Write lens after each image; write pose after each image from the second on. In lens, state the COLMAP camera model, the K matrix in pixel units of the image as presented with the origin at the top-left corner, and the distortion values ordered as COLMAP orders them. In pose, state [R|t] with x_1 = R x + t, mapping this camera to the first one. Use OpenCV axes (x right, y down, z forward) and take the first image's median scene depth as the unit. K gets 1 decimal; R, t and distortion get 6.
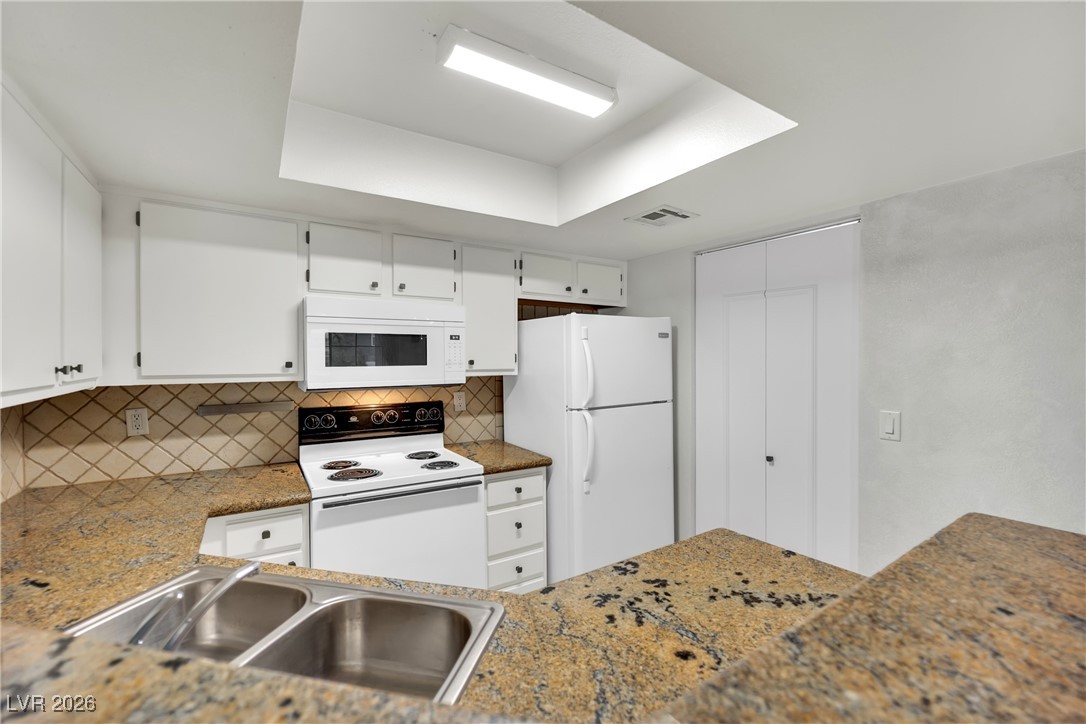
lens RADIAL K [[463.6, 0, 550.1], [0, 463.6, 354.7], [0, 0, 1]] dist [-0.021718, -0.000201]
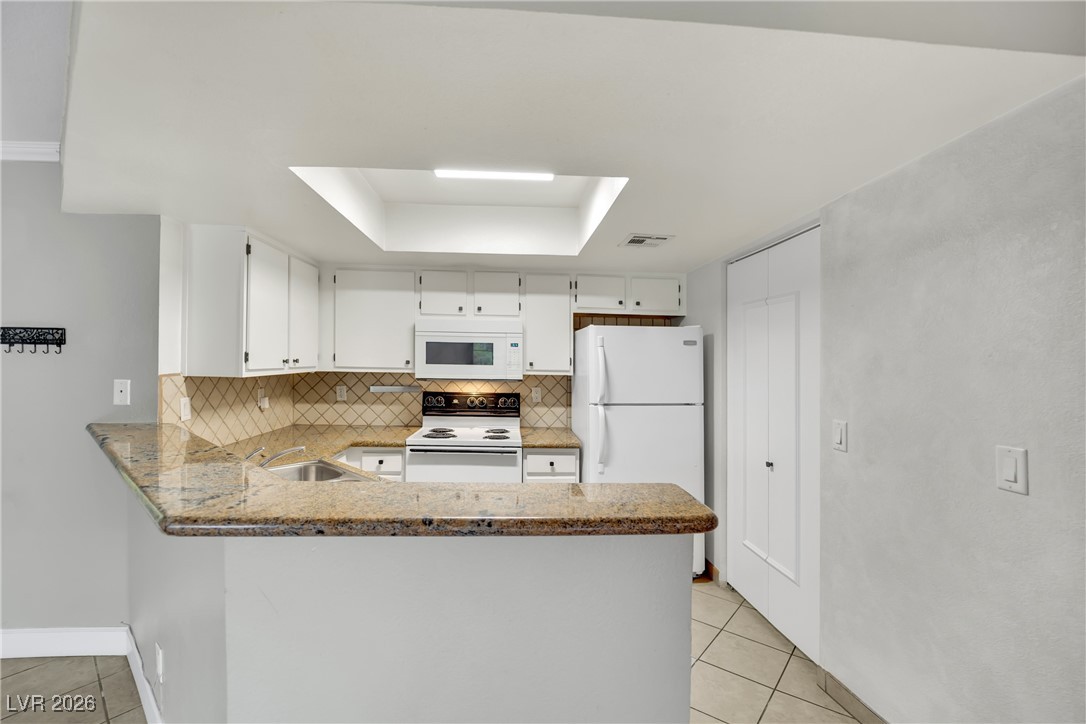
lens RADIAL K [[461.3, 0, 529.2], [0, 461.3, 369.5], [0, 0, 1]] dist [-0.021547, 0.000006]
pose [[0.858118, 0.025827, -0.512802, 0.535765], [-0.016486, 0.999605, 0.022756, 0.003236], [0.513187, -0.011073, 0.858205, -0.128953]]
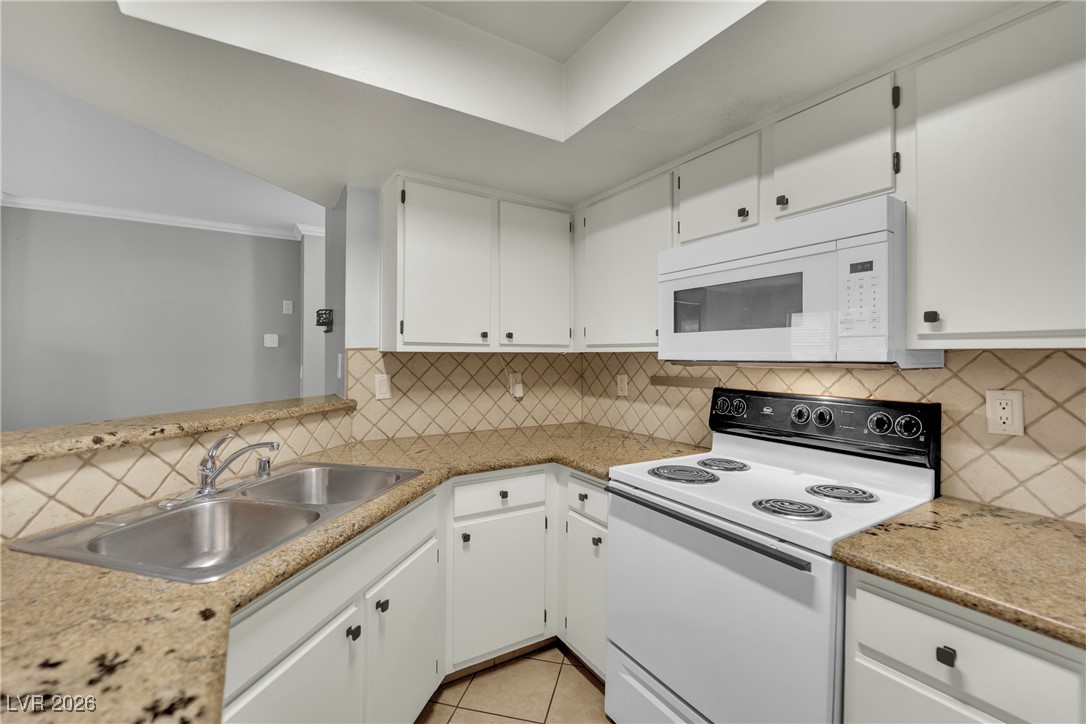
lens RADIAL K [[453.9, 0, 537.3], [0, 453.9, 354.9], [0, 0, 1]] dist [-0.026725, 0.000263]
pose [[-0.040906, -0.004368, -0.999153, 0.290717], [-0.006392, 0.999971, -0.004109, 0.061993], [0.999143, 0.006219, -0.040933, 0.702887]]
